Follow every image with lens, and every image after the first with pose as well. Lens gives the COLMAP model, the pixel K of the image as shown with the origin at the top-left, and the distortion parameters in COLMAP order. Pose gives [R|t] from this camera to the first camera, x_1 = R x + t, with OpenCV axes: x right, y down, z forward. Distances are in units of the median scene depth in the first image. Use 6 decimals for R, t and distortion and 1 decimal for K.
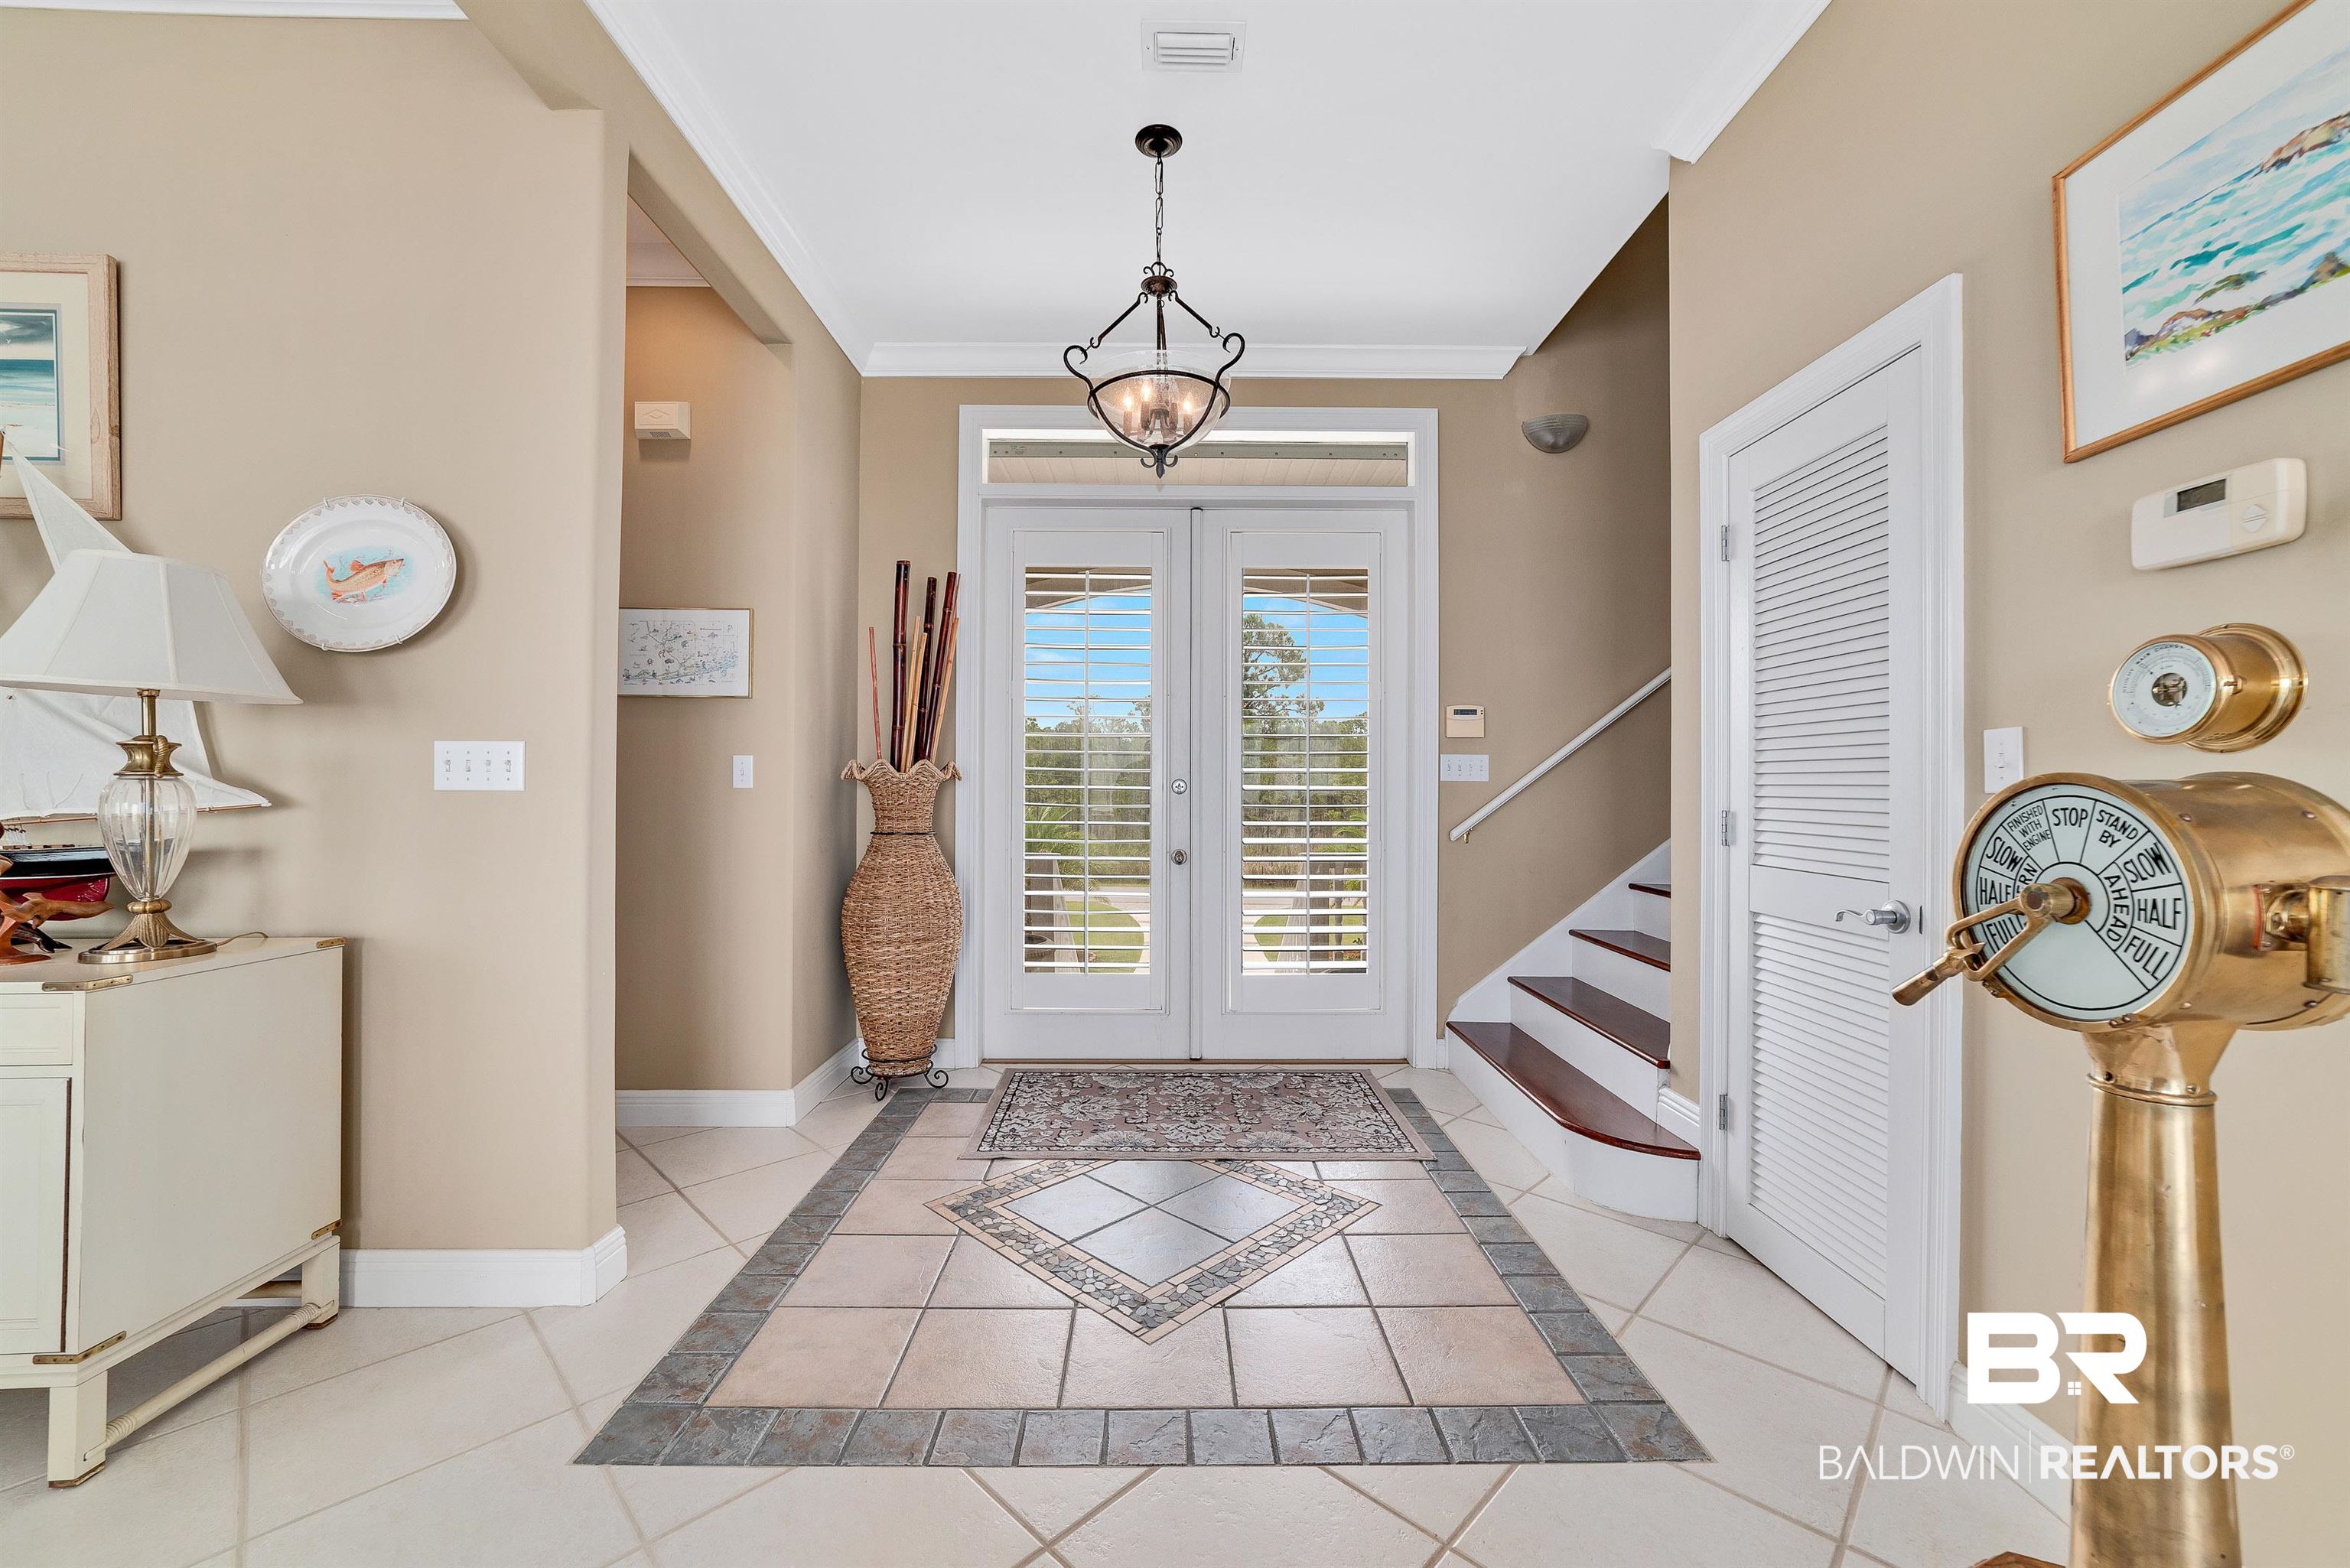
lens RADIAL K [[909.8, 0, 1171.5], [0, 909.8, 791.2], [0, 0, 1]] dist [0.000143, 0.000112]
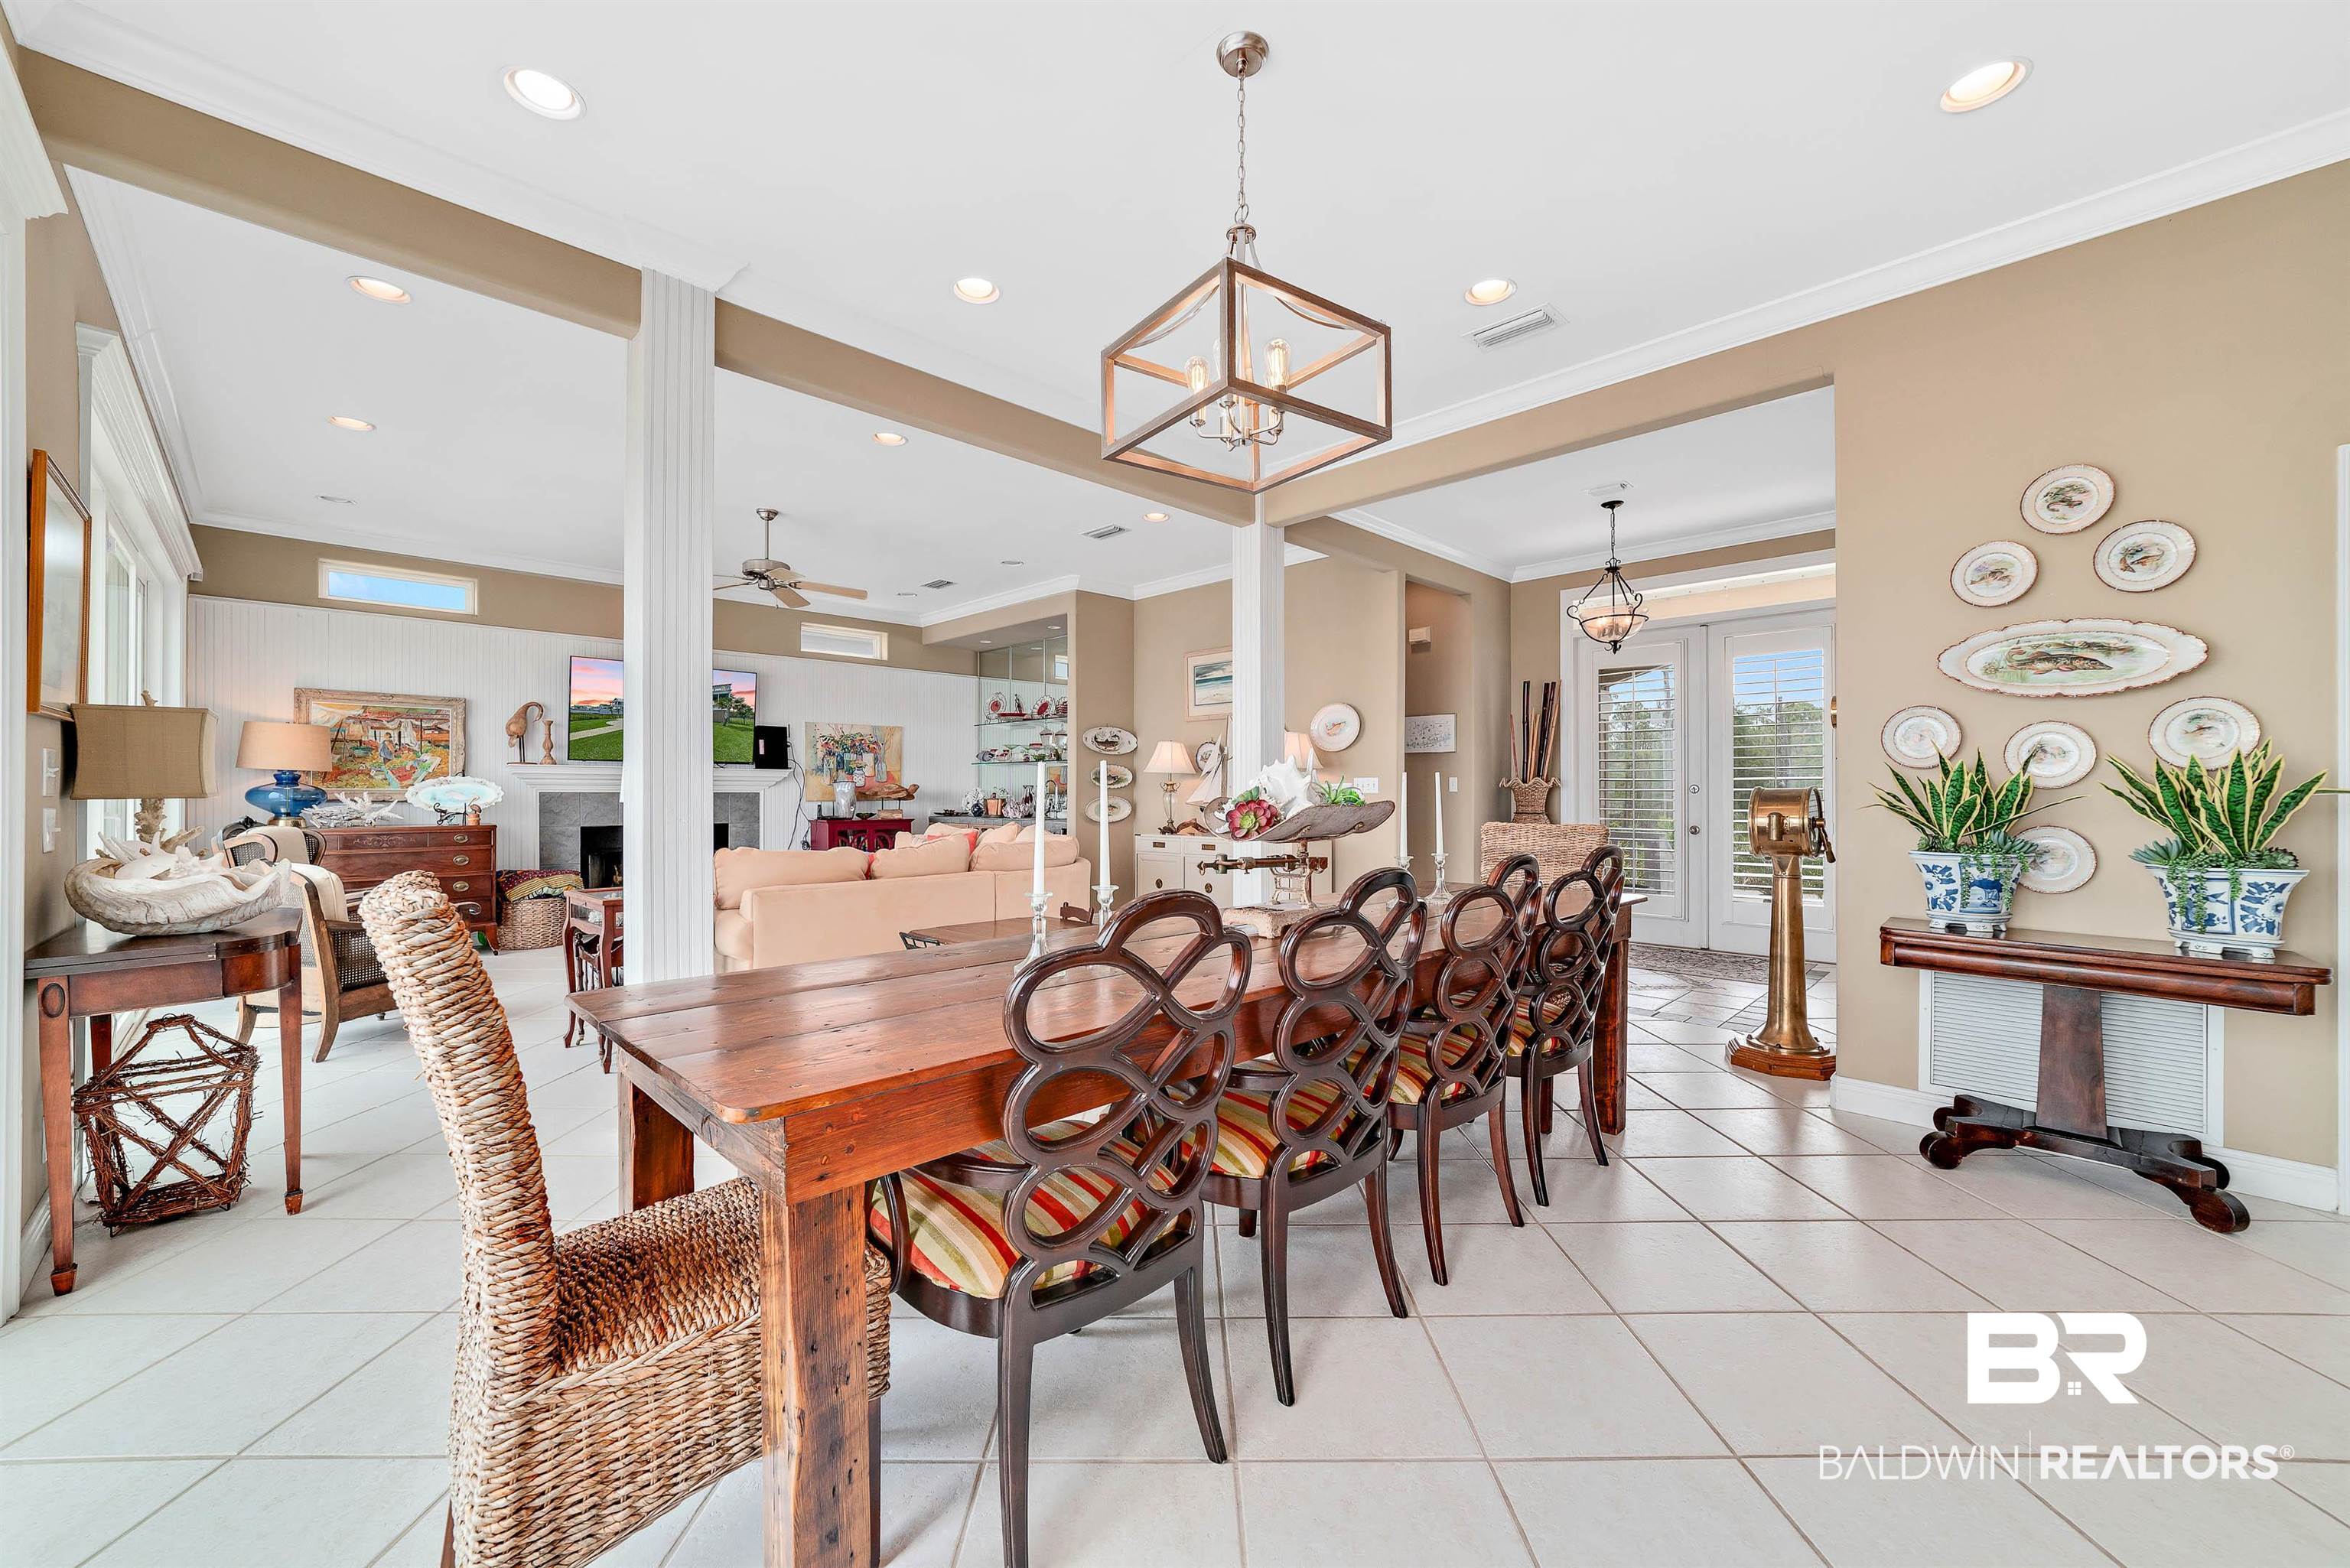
lens RADIAL K [[911.3, 0, 1185.6], [0, 911.3, 784.9], [0, 0, 1]] dist [0.000349, 0.000273]
pose [[0.715367, -0.013972, -0.698609, 0.975473], [0.009170, 0.999902, -0.010608, -0.006466], [0.698689, 0.001182, 0.715425, -1.668938]]
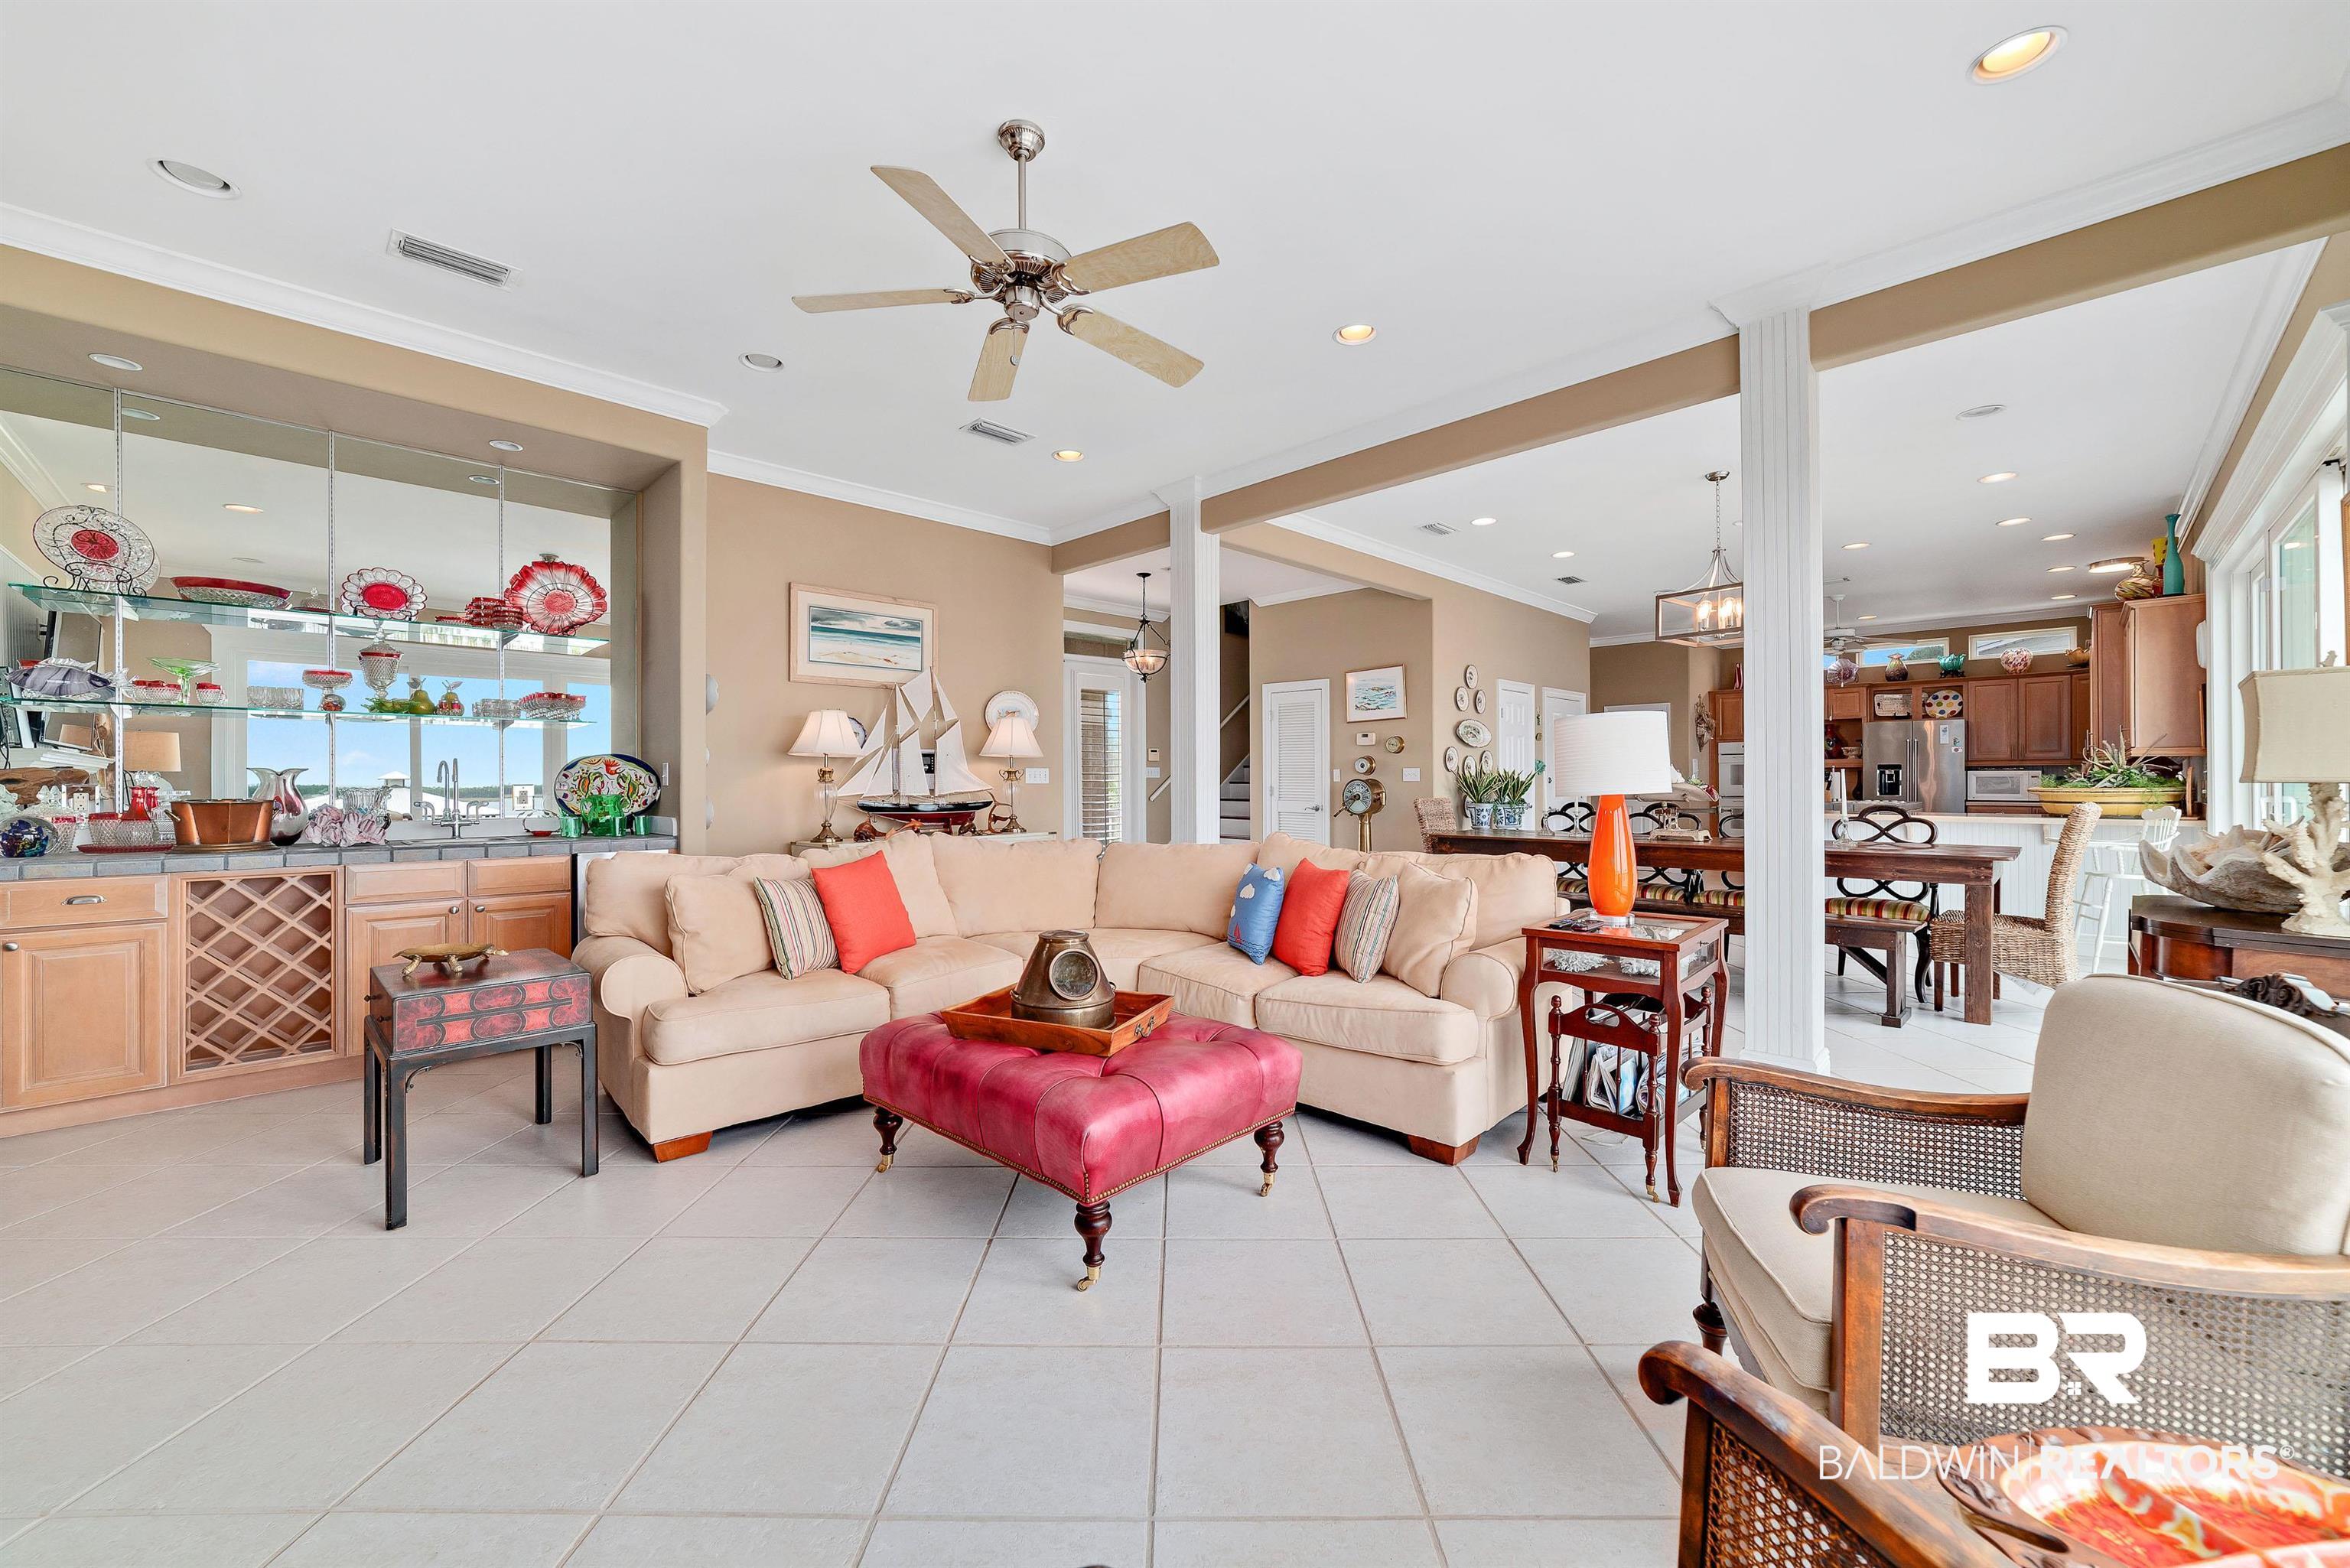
lens RADIAL K [[911.3, 0, 1185.6], [0, 911.3, 784.9], [0, 0, 1]] dist [0.000349, 0.000273]
pose [[0.707392, -0.010315, 0.706746, -2.644031], [0.007133, 0.999947, 0.007456, -0.017519], [-0.706785, -0.000233, 0.707428, -1.631409]]
